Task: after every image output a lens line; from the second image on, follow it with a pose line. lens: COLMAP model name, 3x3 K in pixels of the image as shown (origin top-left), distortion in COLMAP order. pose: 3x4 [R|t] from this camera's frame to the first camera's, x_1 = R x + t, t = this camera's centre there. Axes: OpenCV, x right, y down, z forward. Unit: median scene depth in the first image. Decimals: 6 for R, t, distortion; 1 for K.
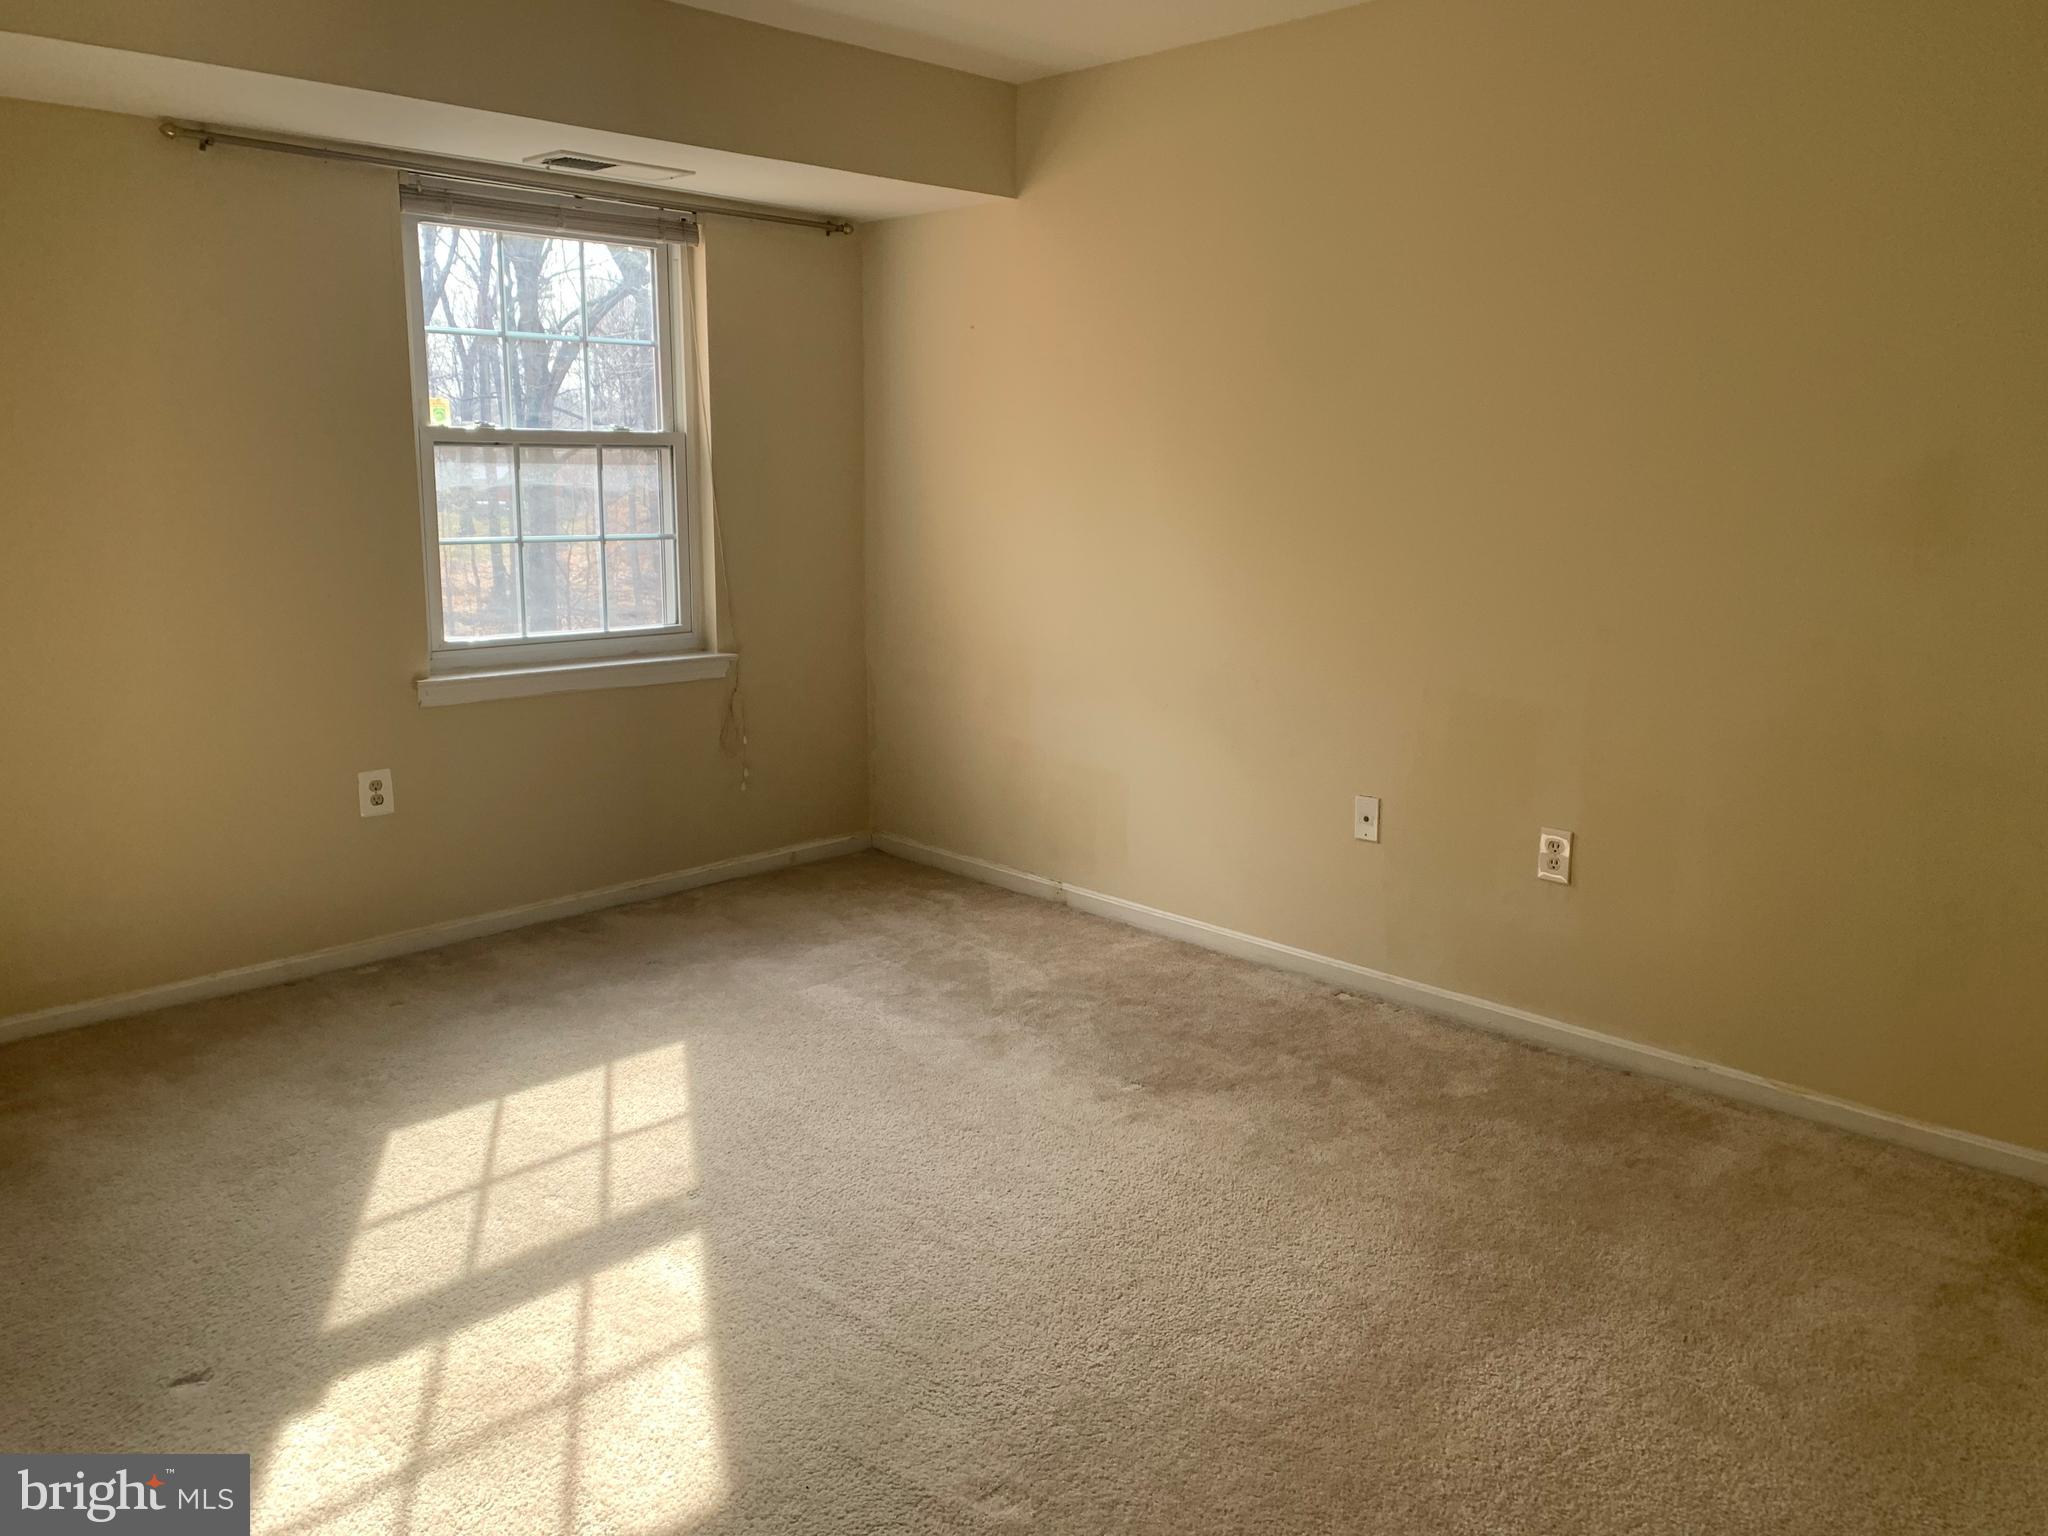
lens RADIAL K [[1556.4, 0, 1074.3], [0, 1556.4, 769.0], [0, 0, 1]] dist [0.036403, -0.043926]
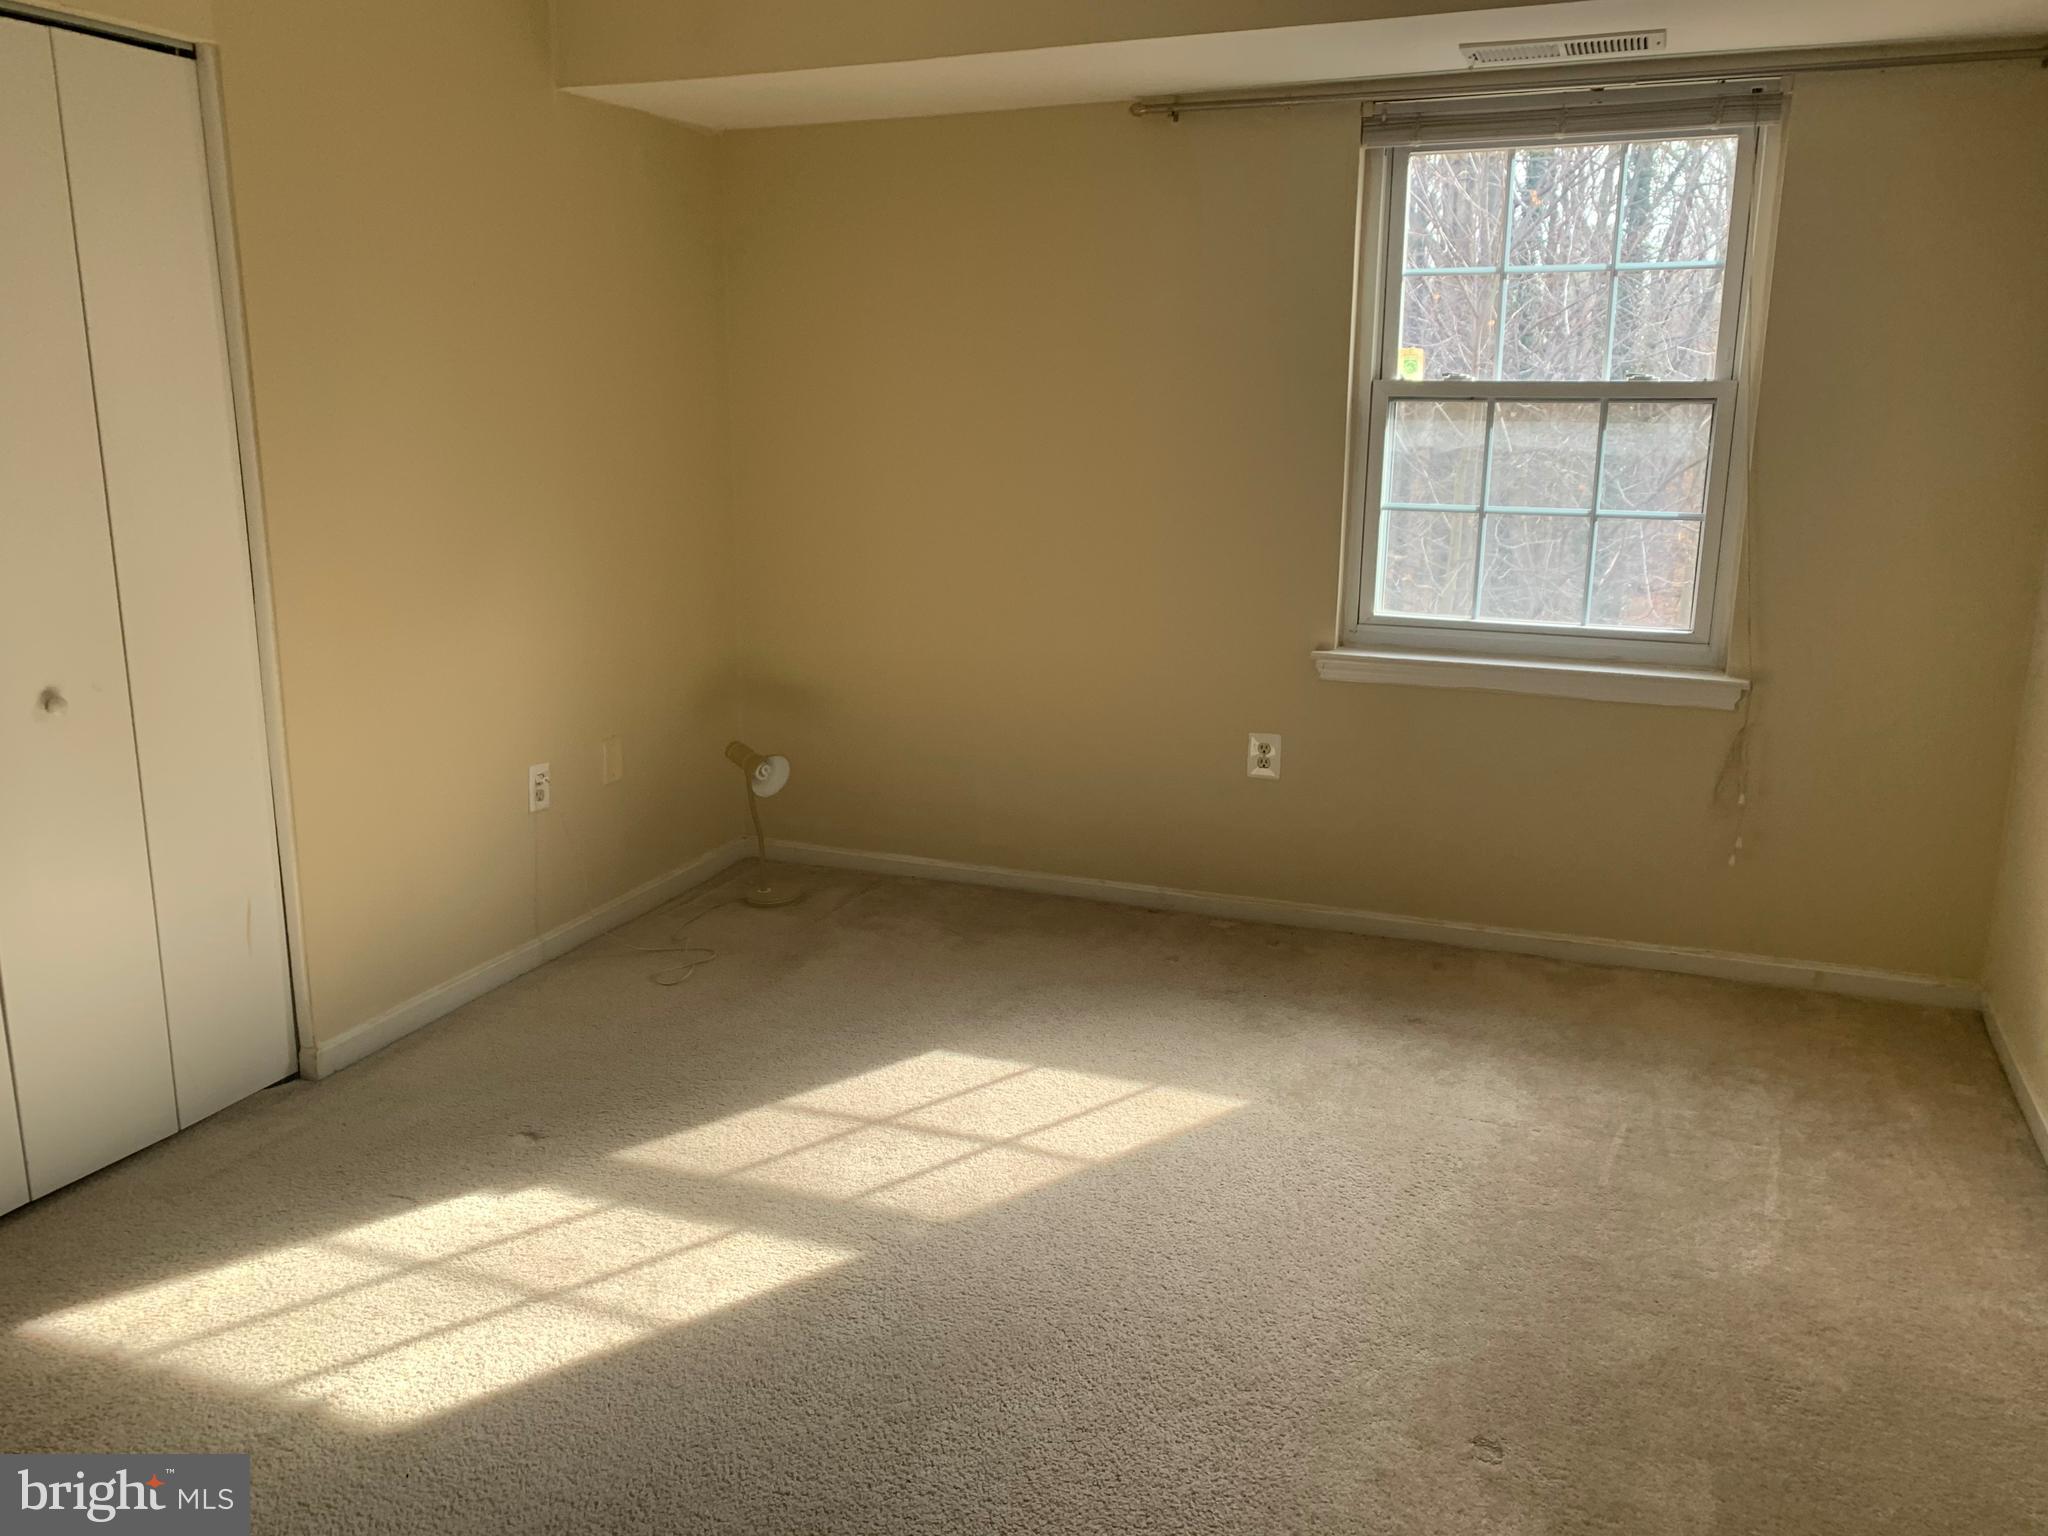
lens RADIAL K [[1556.4, 0, 1022.9], [0, 1556.4, 757.5], [0, 0, 1]] dist [0.036403, -0.043926]
pose [[0.366002, 0.202451, -0.908326, 0.383073], [-0.183303, 0.972612, 0.142920, -0.093772], [0.912383, 0.114189, 0.393088, 0.460652]]
